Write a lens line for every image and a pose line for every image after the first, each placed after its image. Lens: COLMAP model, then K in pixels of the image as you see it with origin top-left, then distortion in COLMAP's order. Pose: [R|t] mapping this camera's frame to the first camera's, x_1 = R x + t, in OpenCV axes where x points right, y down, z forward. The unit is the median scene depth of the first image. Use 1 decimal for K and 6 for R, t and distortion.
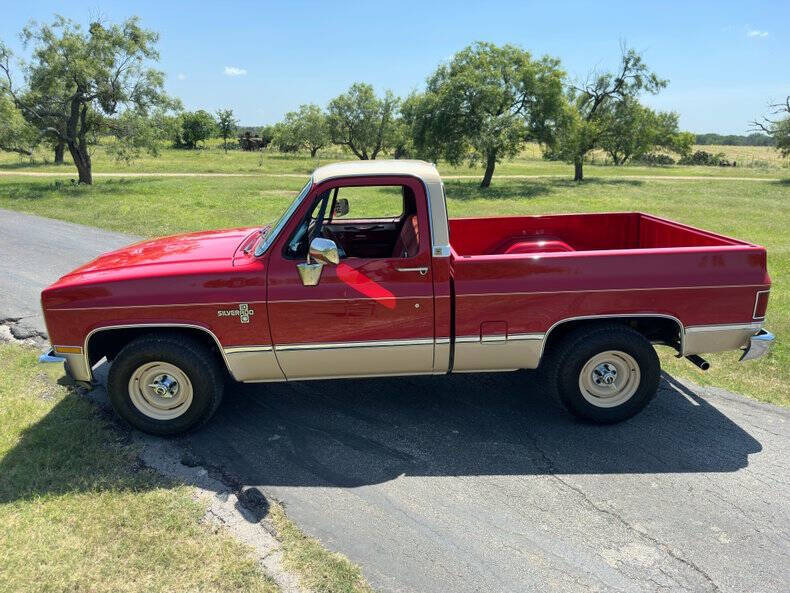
lens RADIAL K [[559.2, 0, 379.2], [0, 559.2, 306.1], [0, 0, 1]] dist [0.029237, -0.050987]
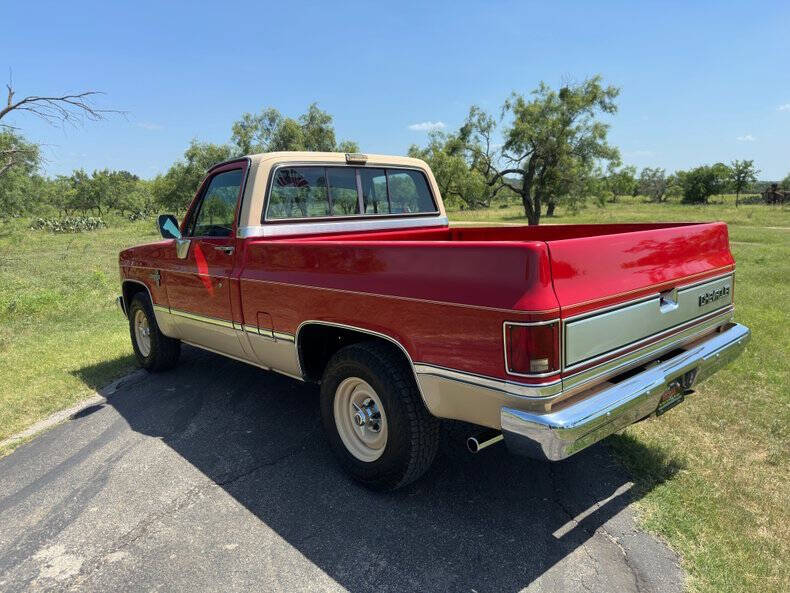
lens RADIAL K [[565.5, 0, 390.7], [0, 565.5, 293.9], [0, 0, 1]] dist [0.030788, -0.039701]
pose [[0.632890, 0.099971, -0.767760, 0.193553], [-0.198507, 0.979434, -0.036103, -0.001426], [0.748361, 0.175255, 0.639719, 0.109675]]
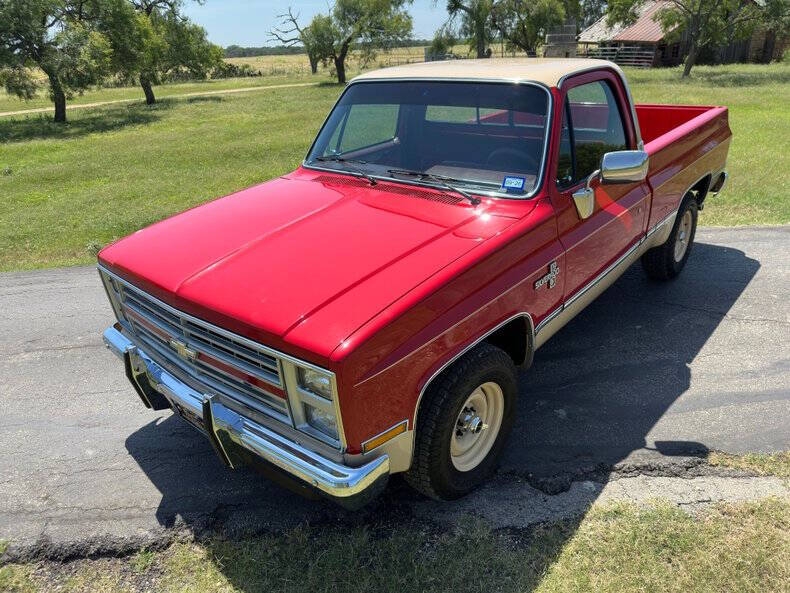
lens RADIAL K [[565.5, 0, 390.7], [0, 565.5, 293.9], [0, 0, 1]] dist [0.030788, -0.039701]
pose [[0.675554, -0.330402, 0.659137, -0.167558], [0.259762, 0.943310, 0.206616, -0.033062], [-0.690036, 0.031639, 0.723083, 0.111327]]
